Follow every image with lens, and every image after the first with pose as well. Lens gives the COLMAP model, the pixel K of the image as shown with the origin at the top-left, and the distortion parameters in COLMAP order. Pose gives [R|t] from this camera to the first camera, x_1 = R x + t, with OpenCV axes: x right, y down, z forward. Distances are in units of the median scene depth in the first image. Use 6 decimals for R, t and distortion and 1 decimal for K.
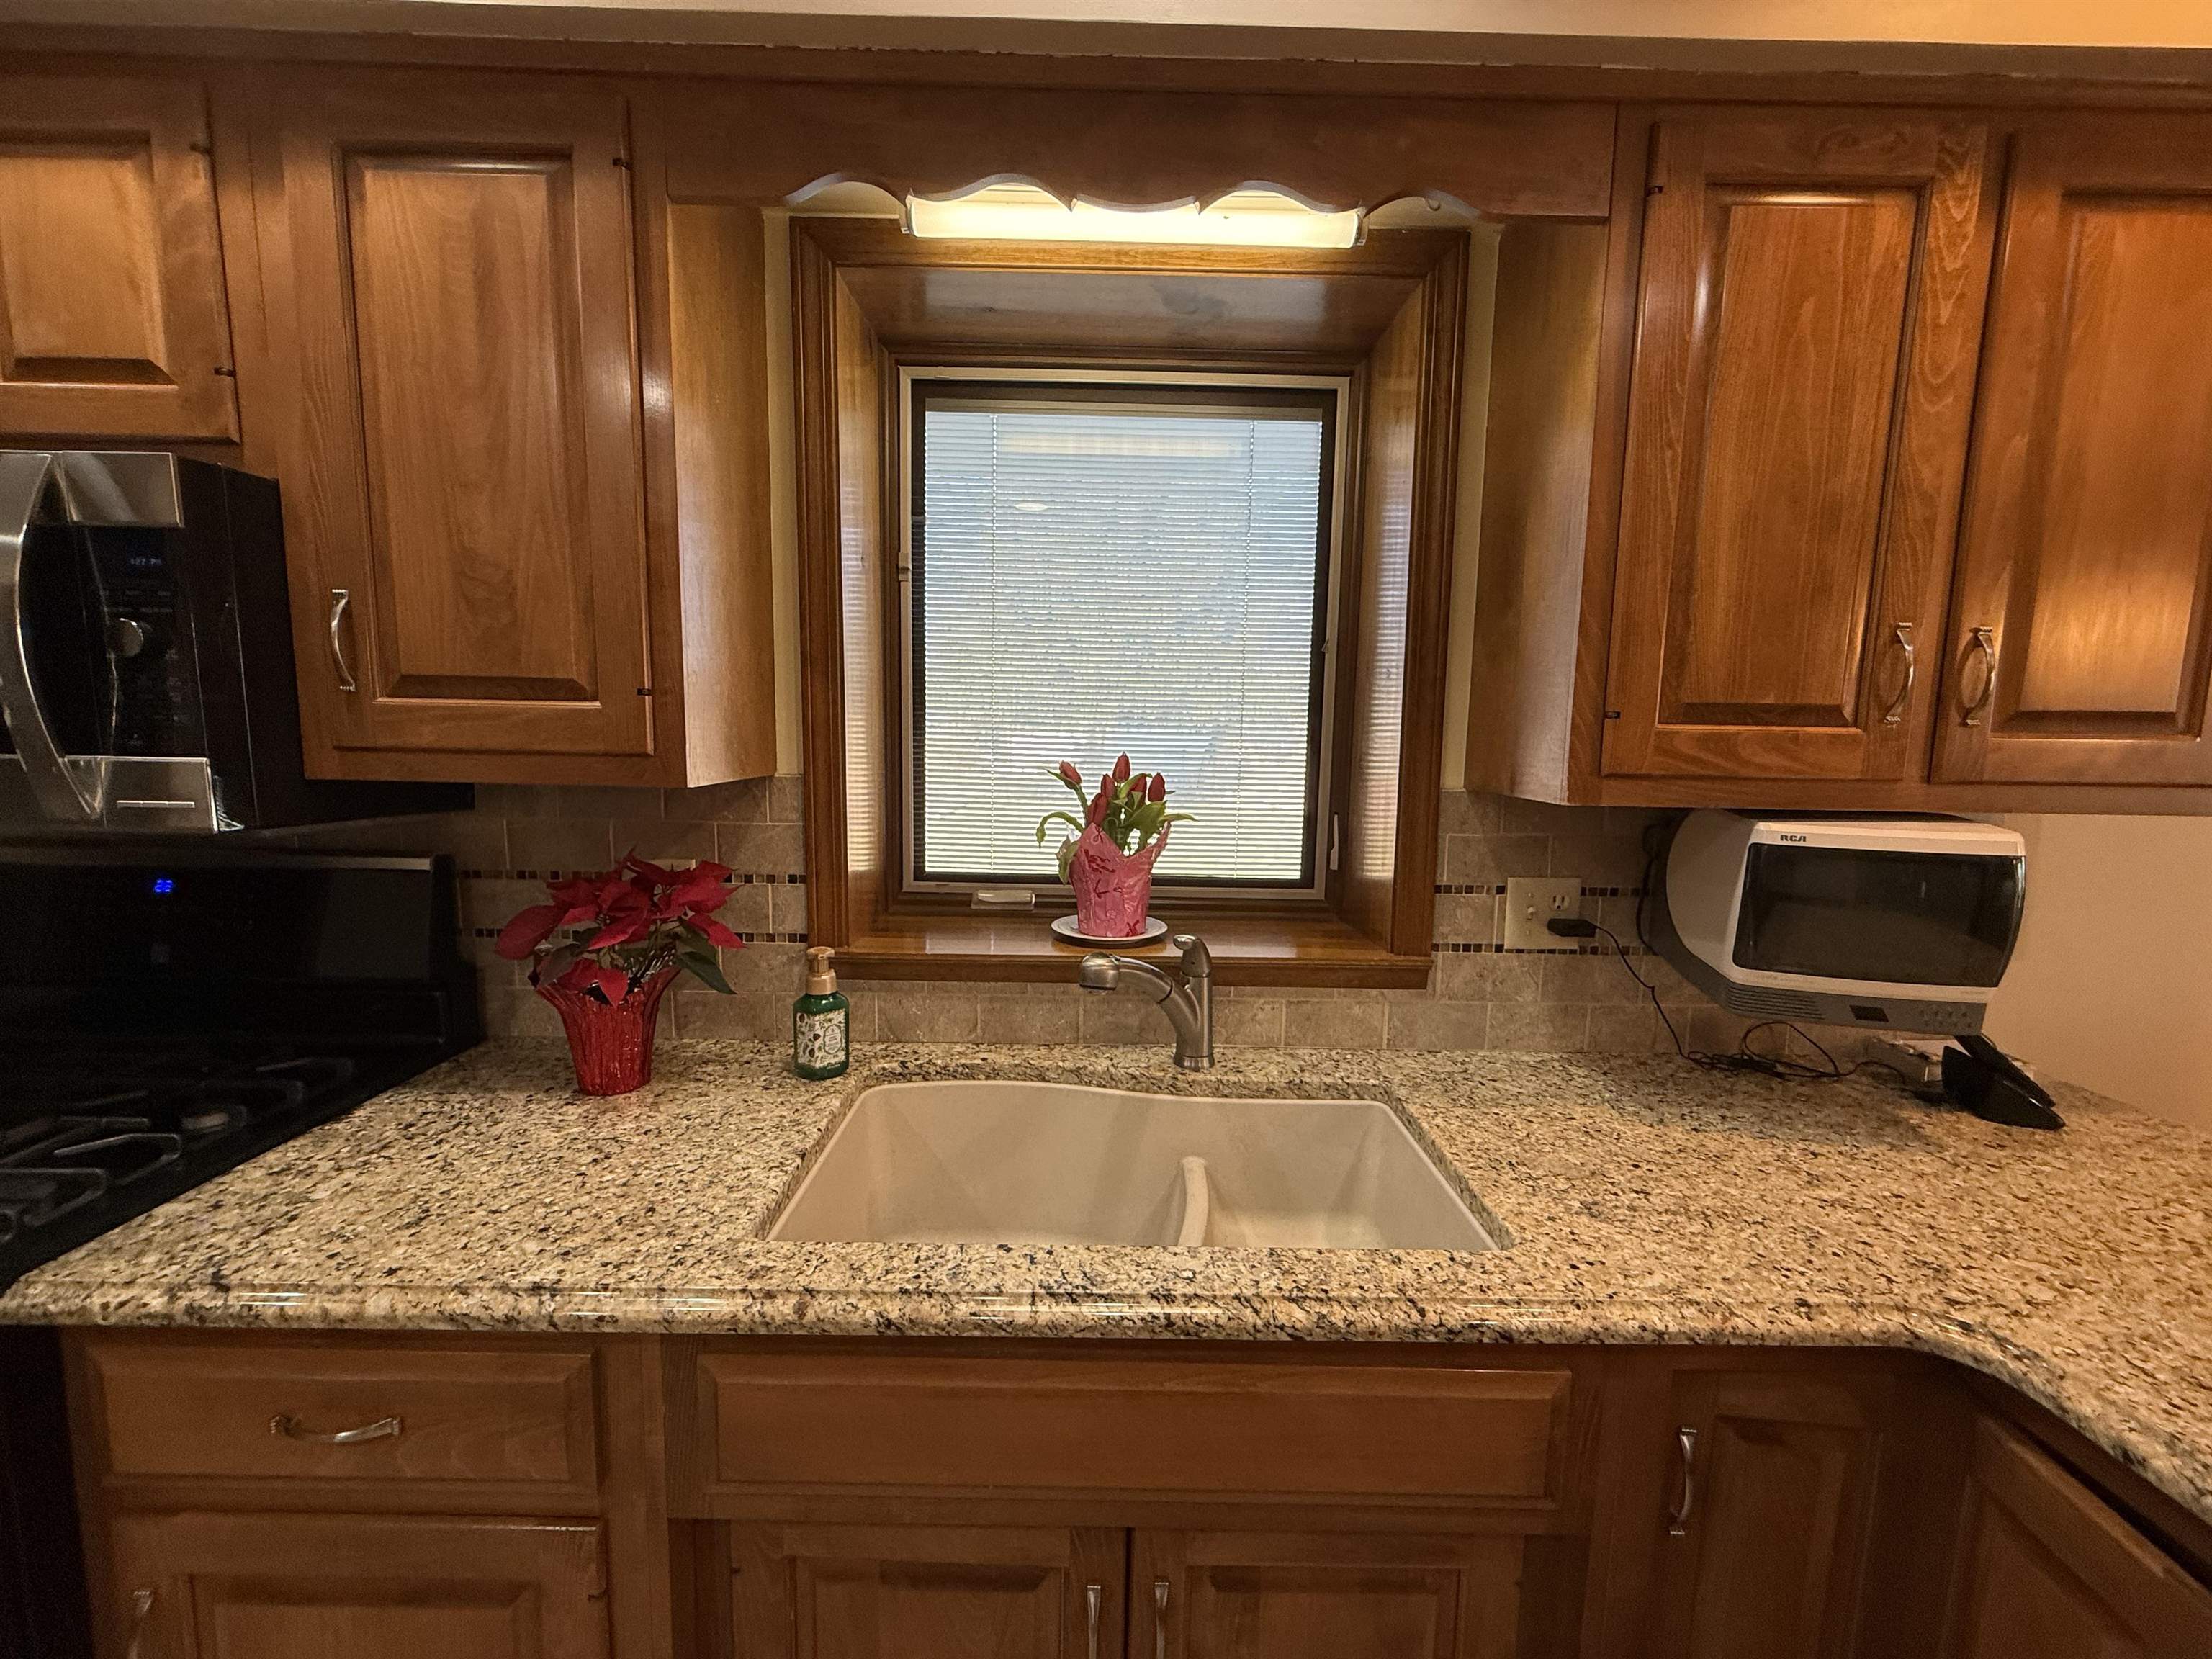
lens RADIAL K [[881.1, 0, 1099.2], [0, 881.1, 833.2], [0, 0, 1]] dist [0.000101, 0.000260]
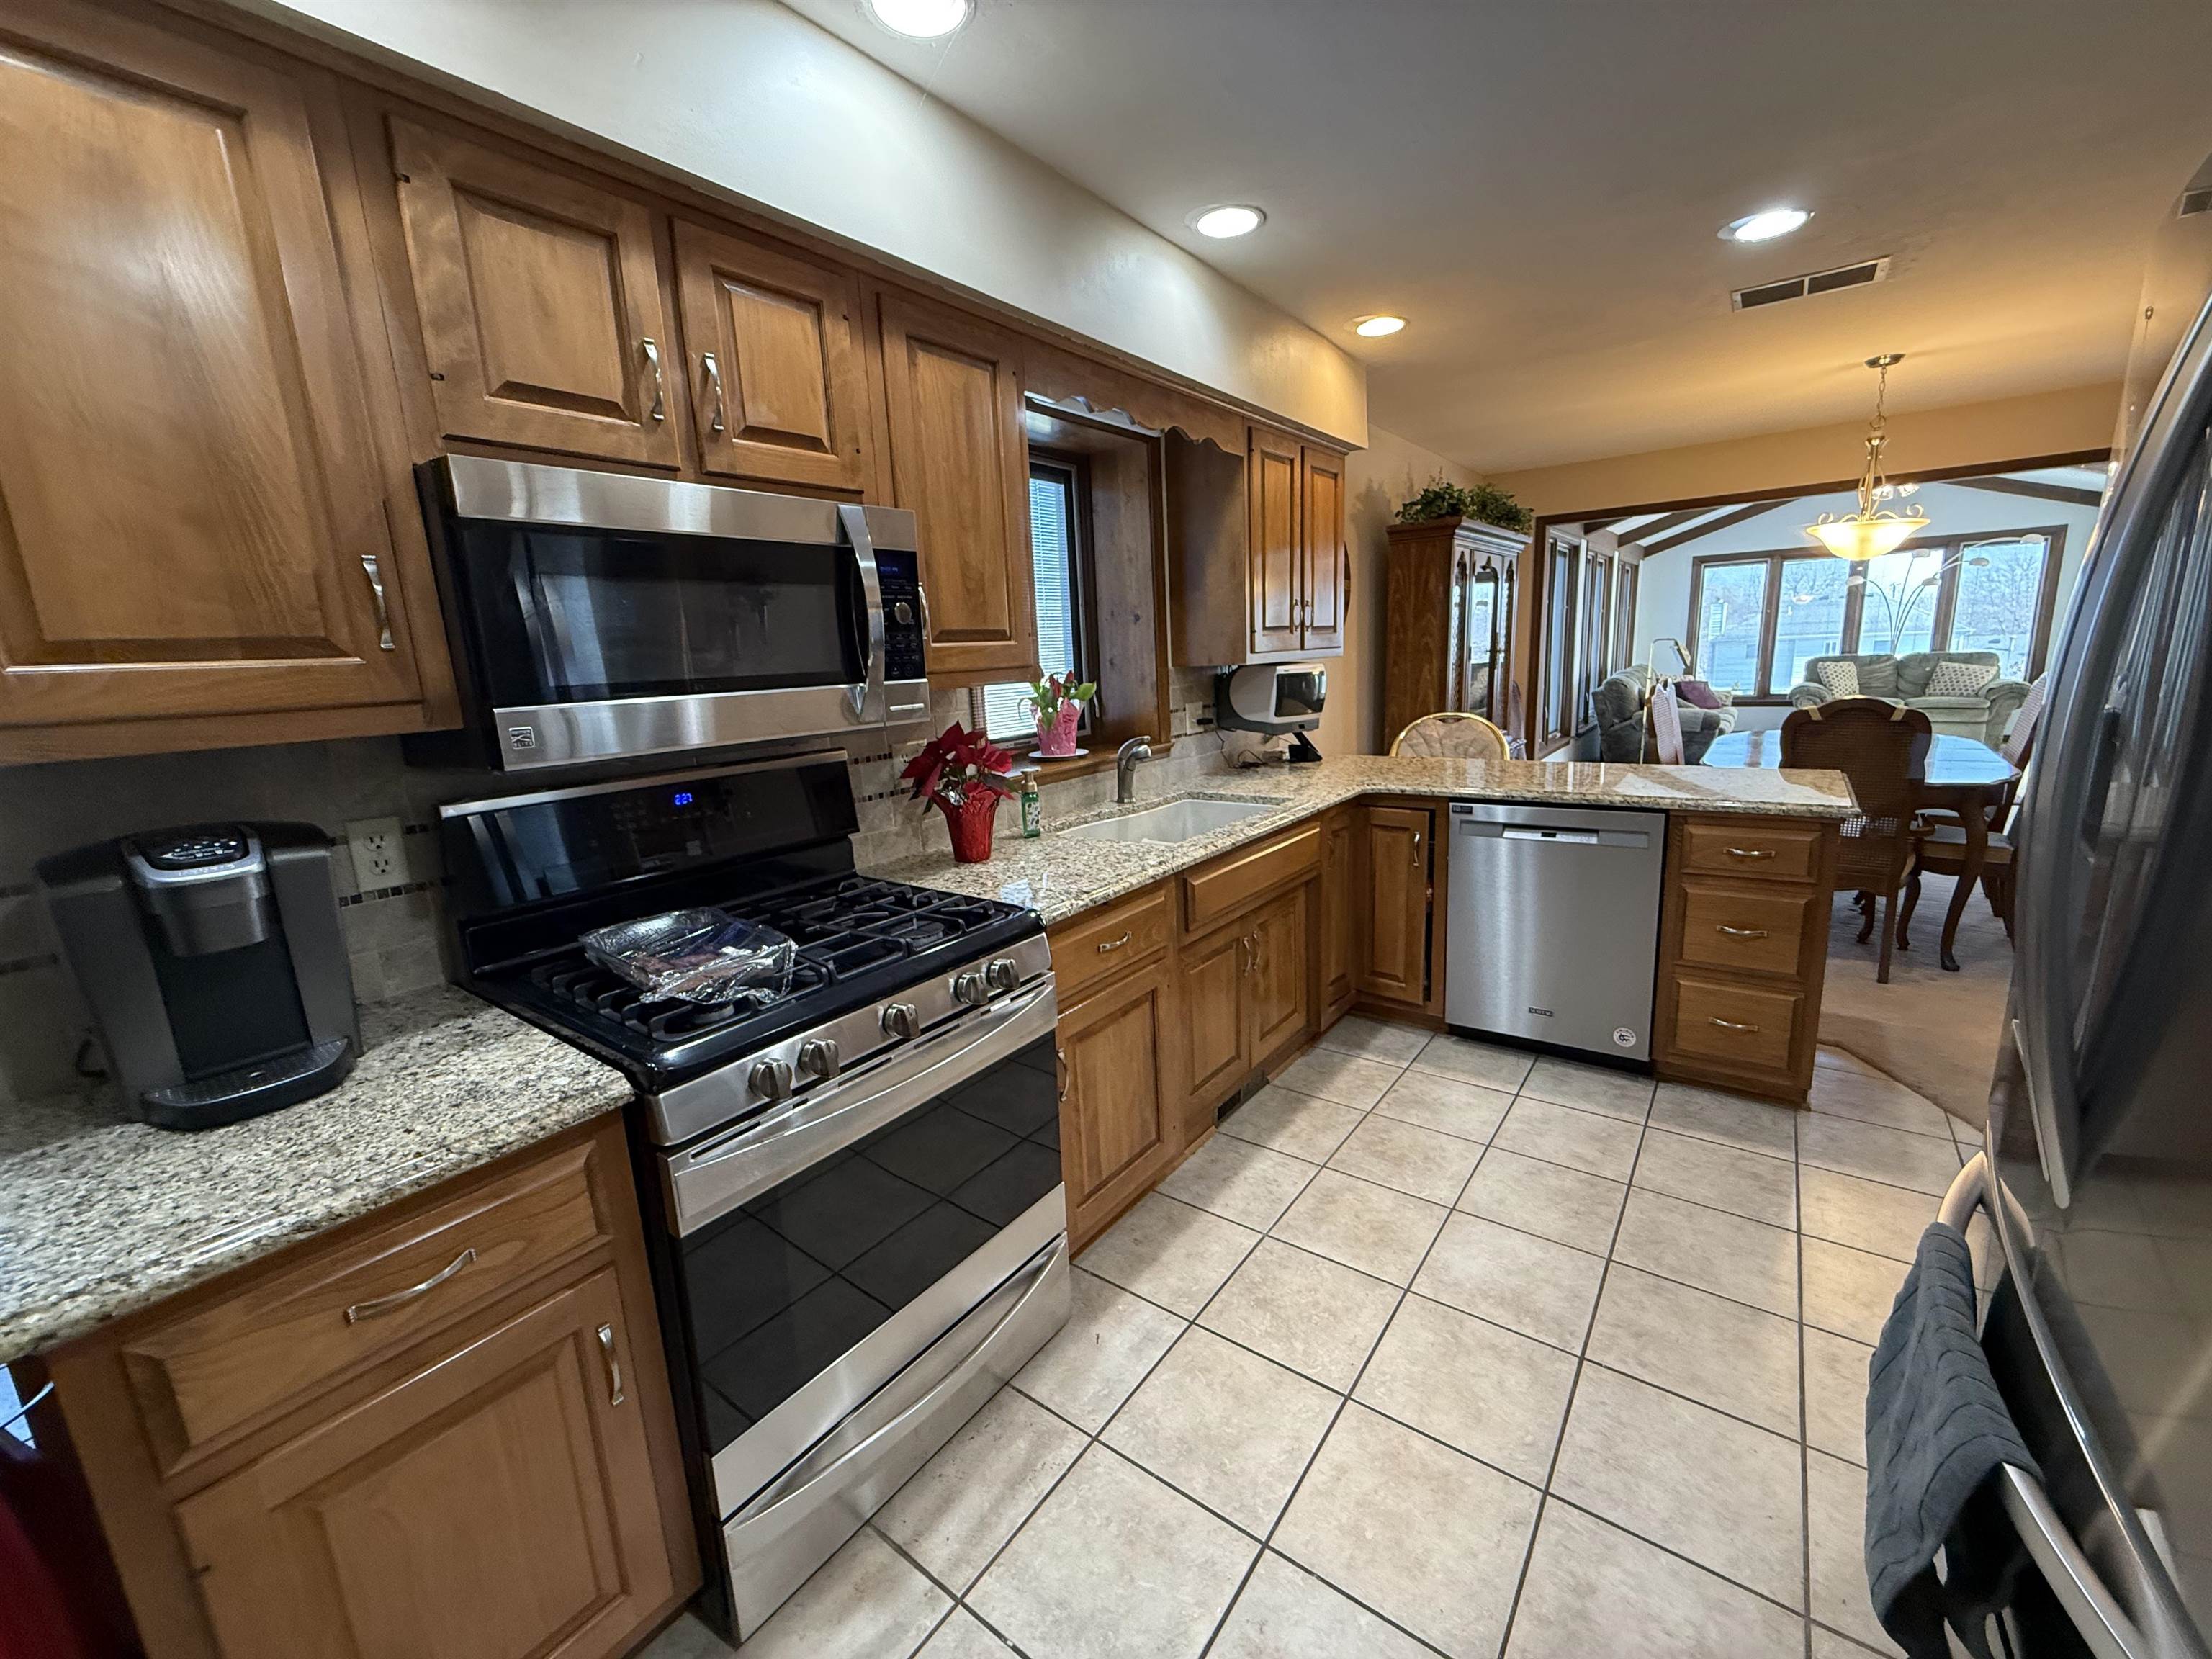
lens RADIAL K [[881.1, 0, 1099.2], [0, 881.1, 833.2], [0, 0, 1]] dist [0.000101, 0.000260]
pose [[0.607852, -0.205724, 0.766938, -2.034244], [0.145391, 0.978362, 0.147204, 0.009754], [-0.780626, 0.022028, 0.624610, -0.375661]]
